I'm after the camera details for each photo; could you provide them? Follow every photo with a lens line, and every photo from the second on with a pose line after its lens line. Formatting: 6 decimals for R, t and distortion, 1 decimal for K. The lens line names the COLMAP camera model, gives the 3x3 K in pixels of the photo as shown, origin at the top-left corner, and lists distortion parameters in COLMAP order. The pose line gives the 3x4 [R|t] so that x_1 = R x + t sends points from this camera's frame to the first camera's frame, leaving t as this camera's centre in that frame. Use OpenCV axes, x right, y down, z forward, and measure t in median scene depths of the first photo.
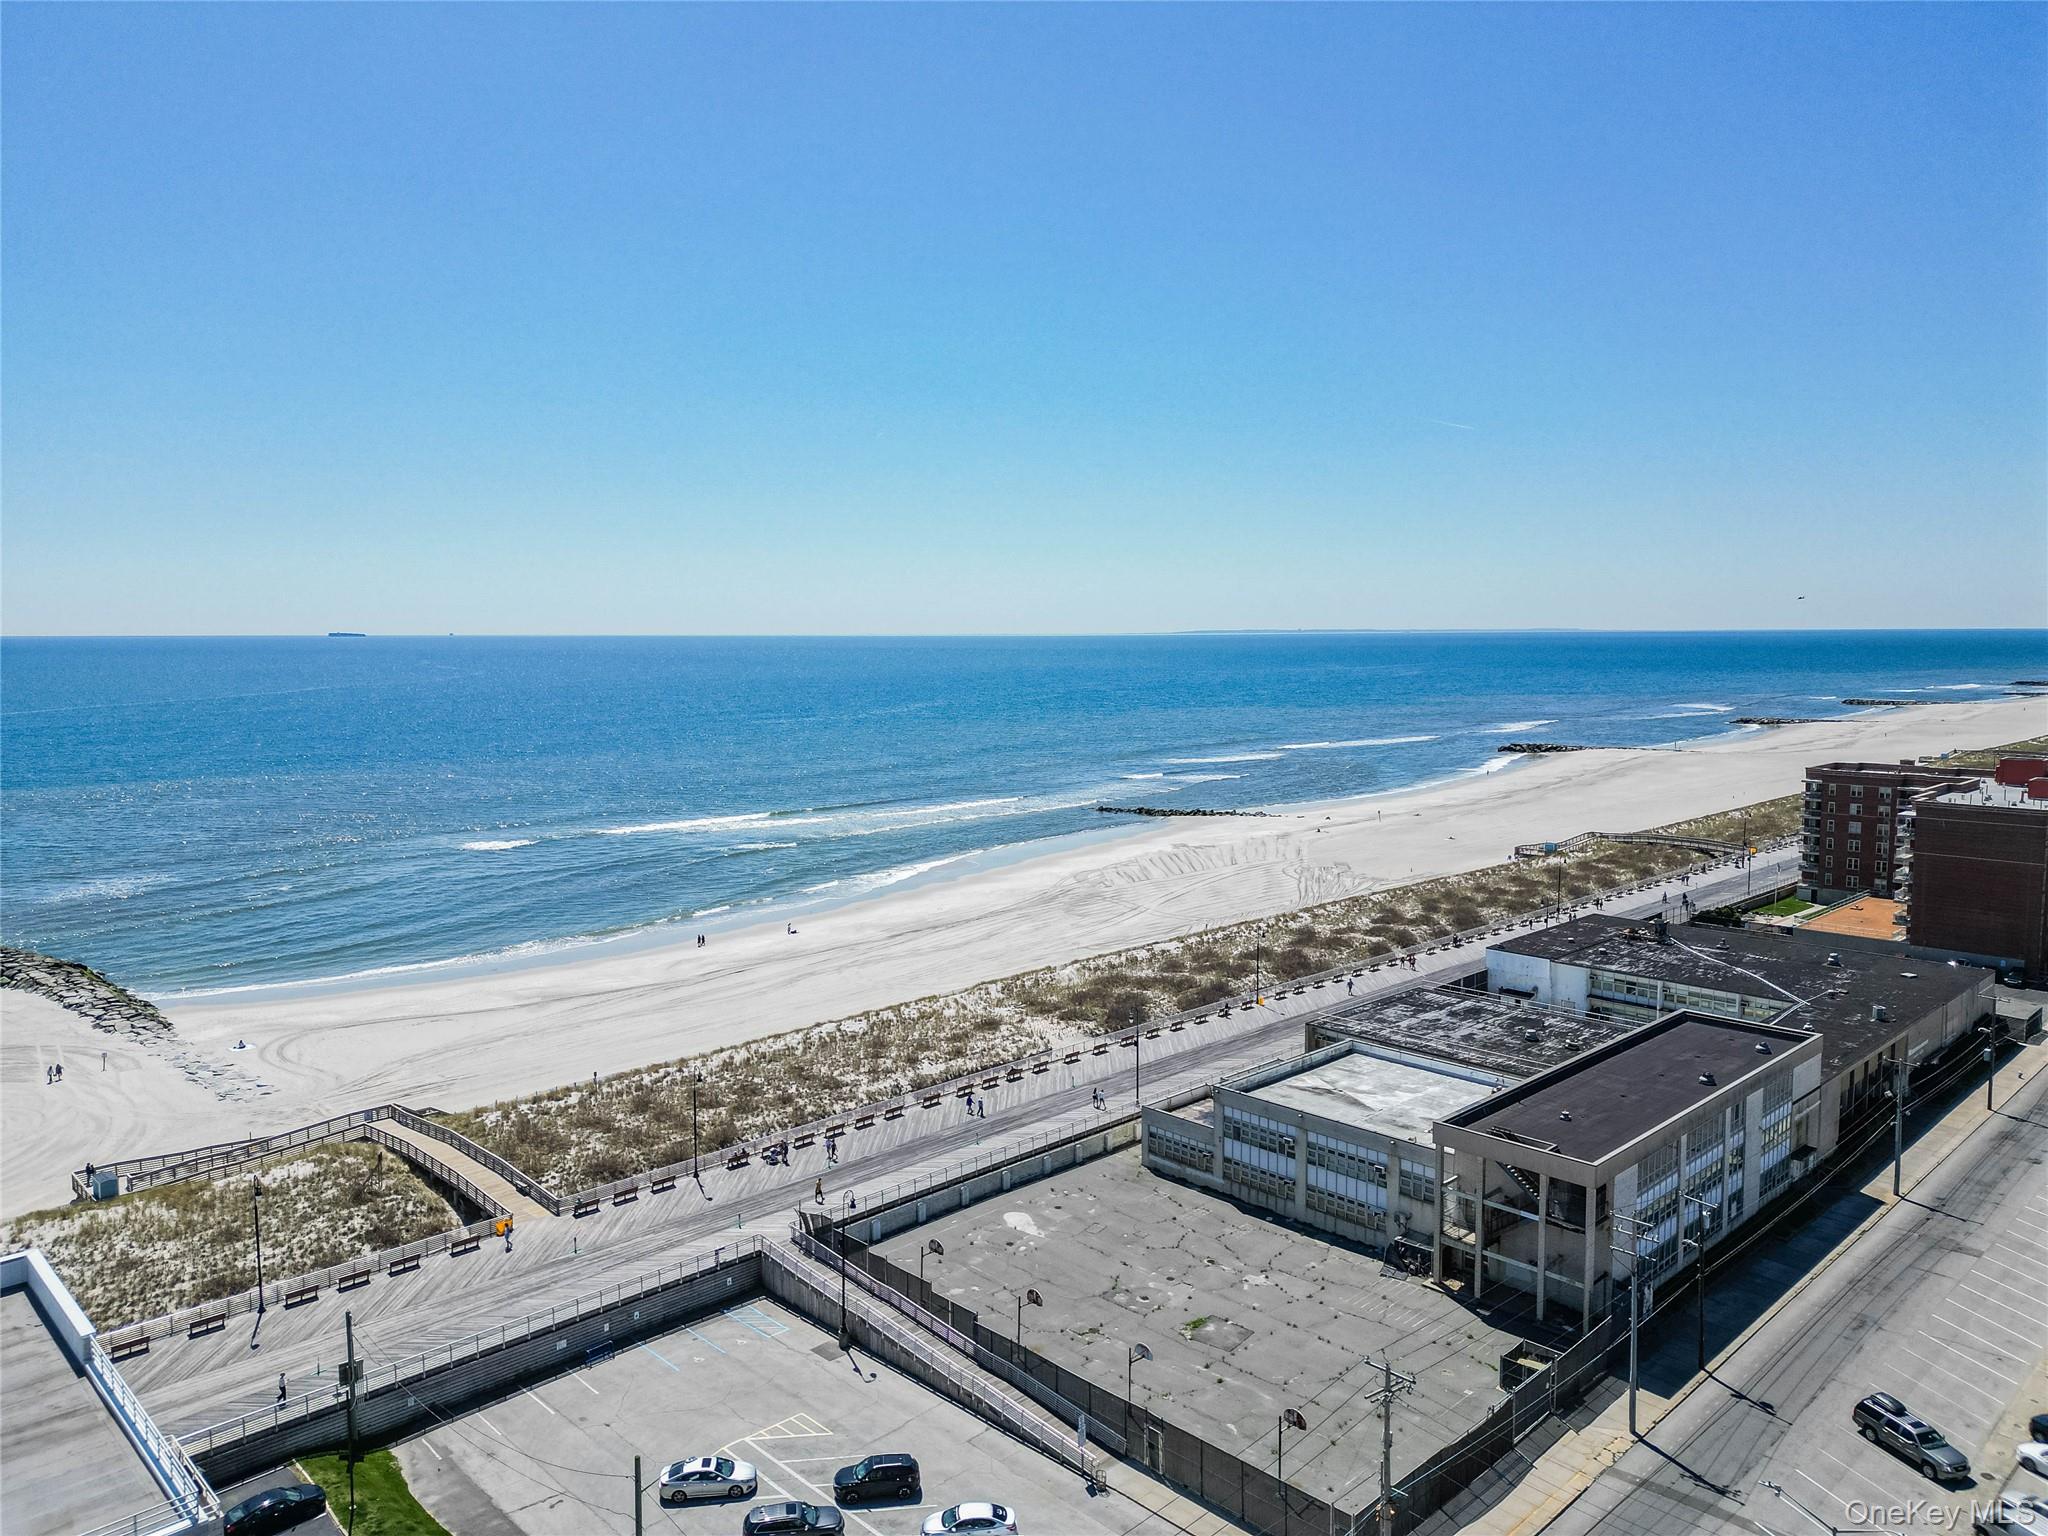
lens RADIAL K [[1432.0, 0, 1027.9], [0, 1432.0, 768.2], [0, 0, 1]] dist [0.055962, -0.047331]
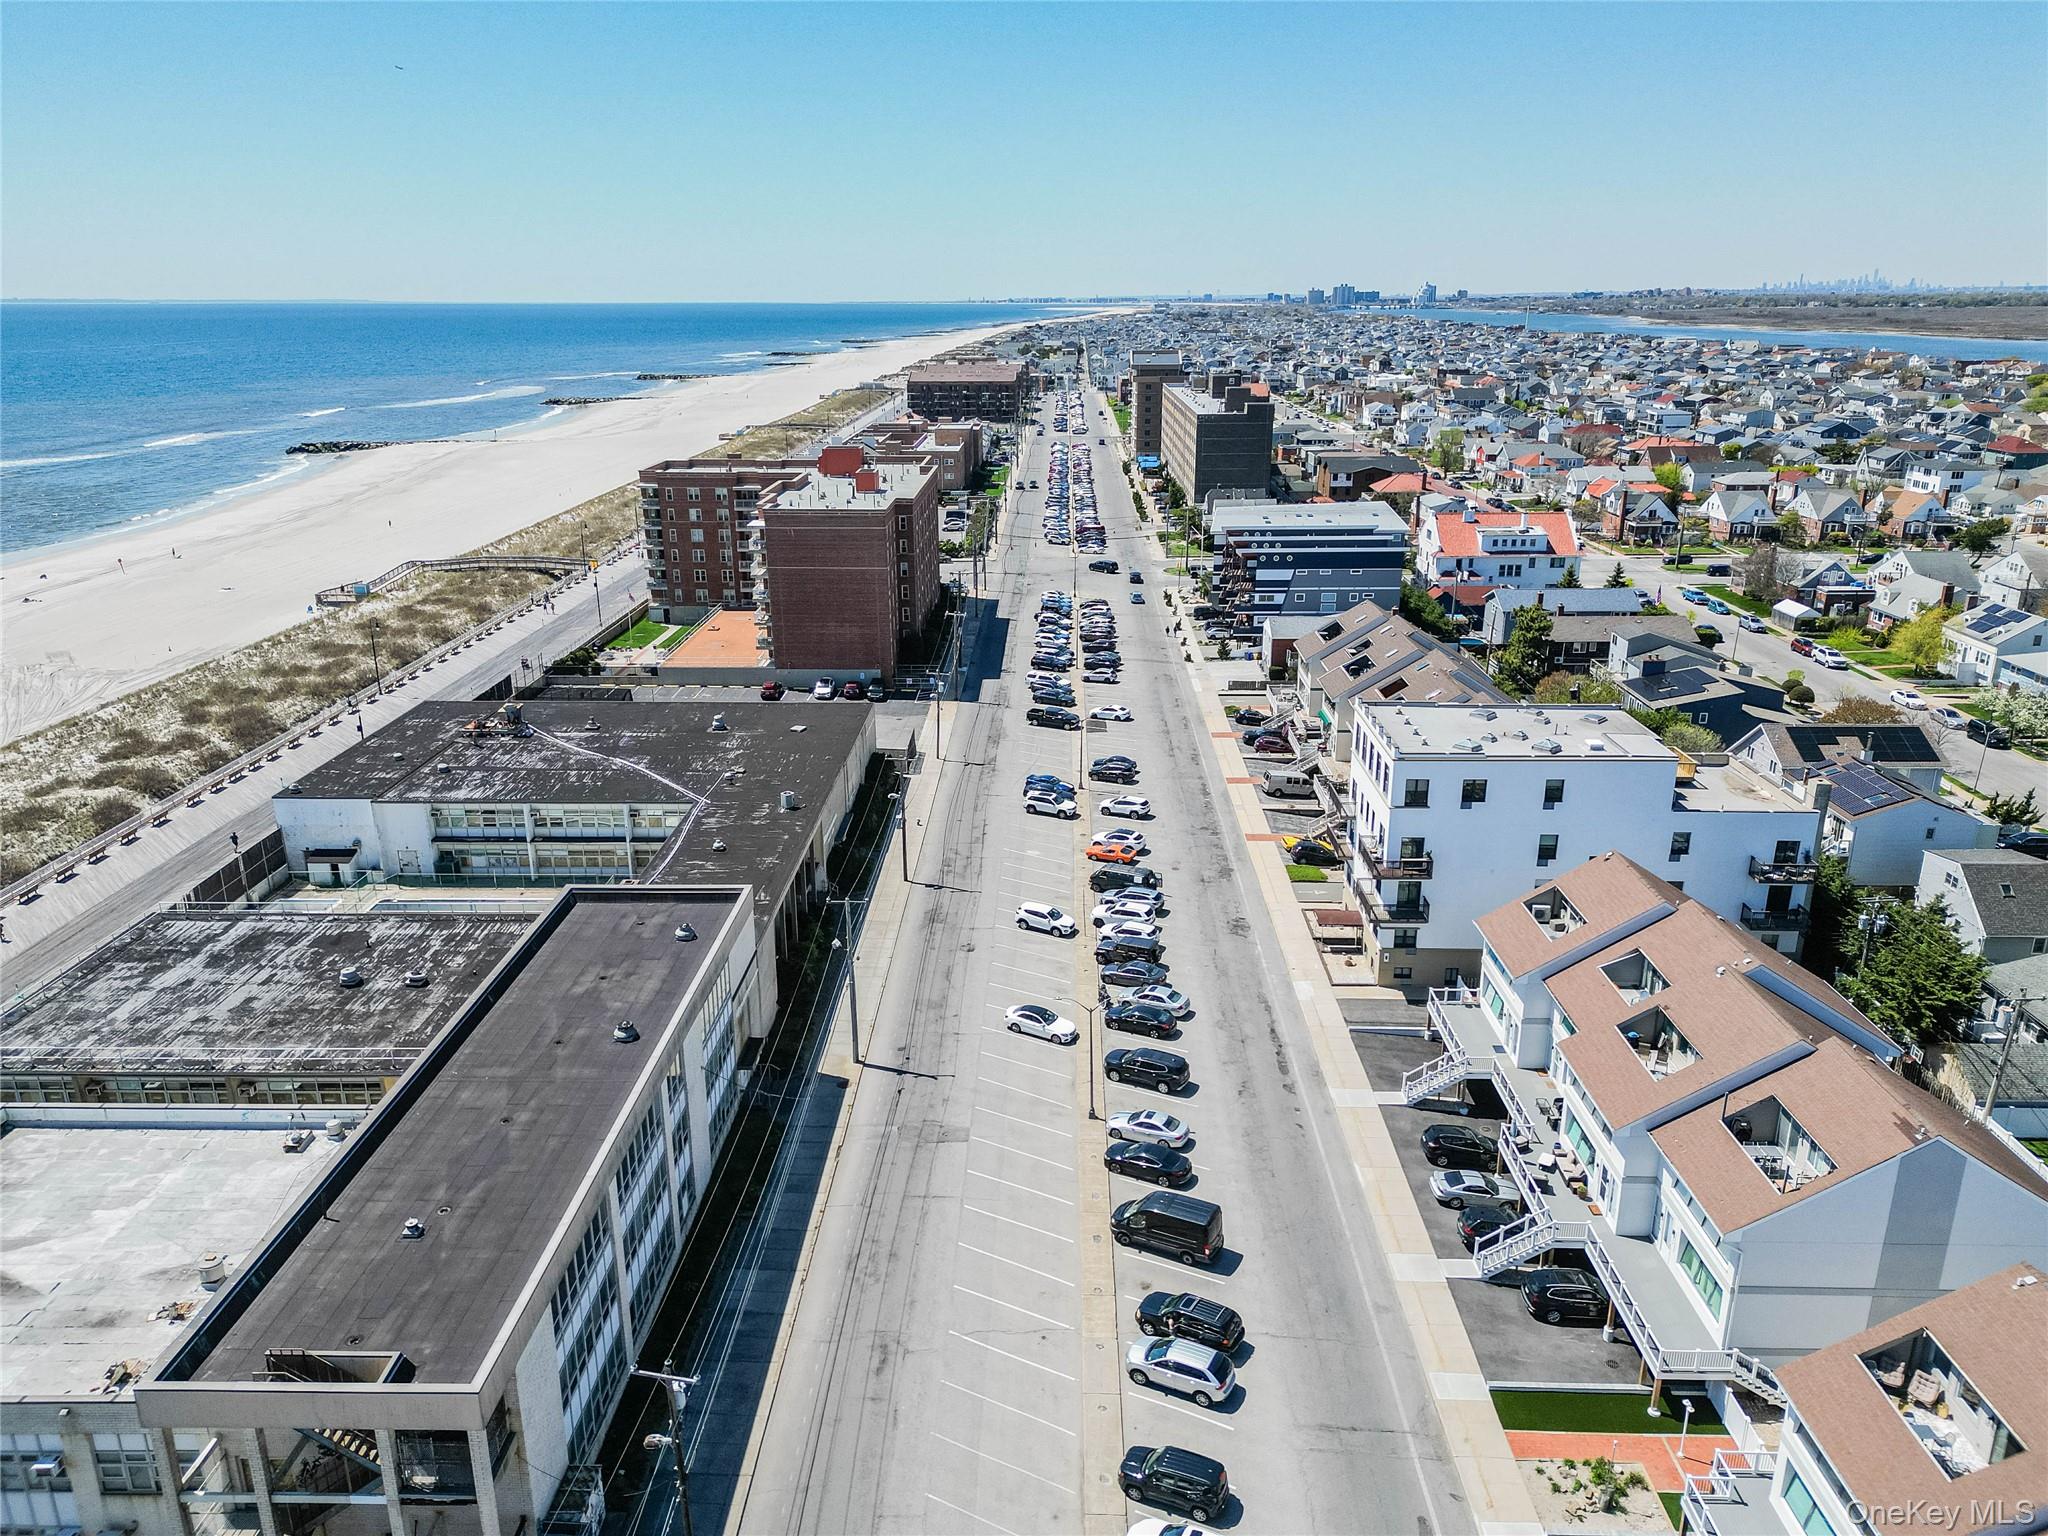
lens RADIAL K [[1432.0, 0, 1027.8], [0, 1432.0, 767.9], [0, 0, 1]] dist [0.055962, -0.047331]
pose [[0.716680, -0.216731, 0.662871, 0.150248], [0.070066, 0.968053, 0.240759, -0.032602], [-0.693874, -0.126102, 0.708969, 0.331504]]
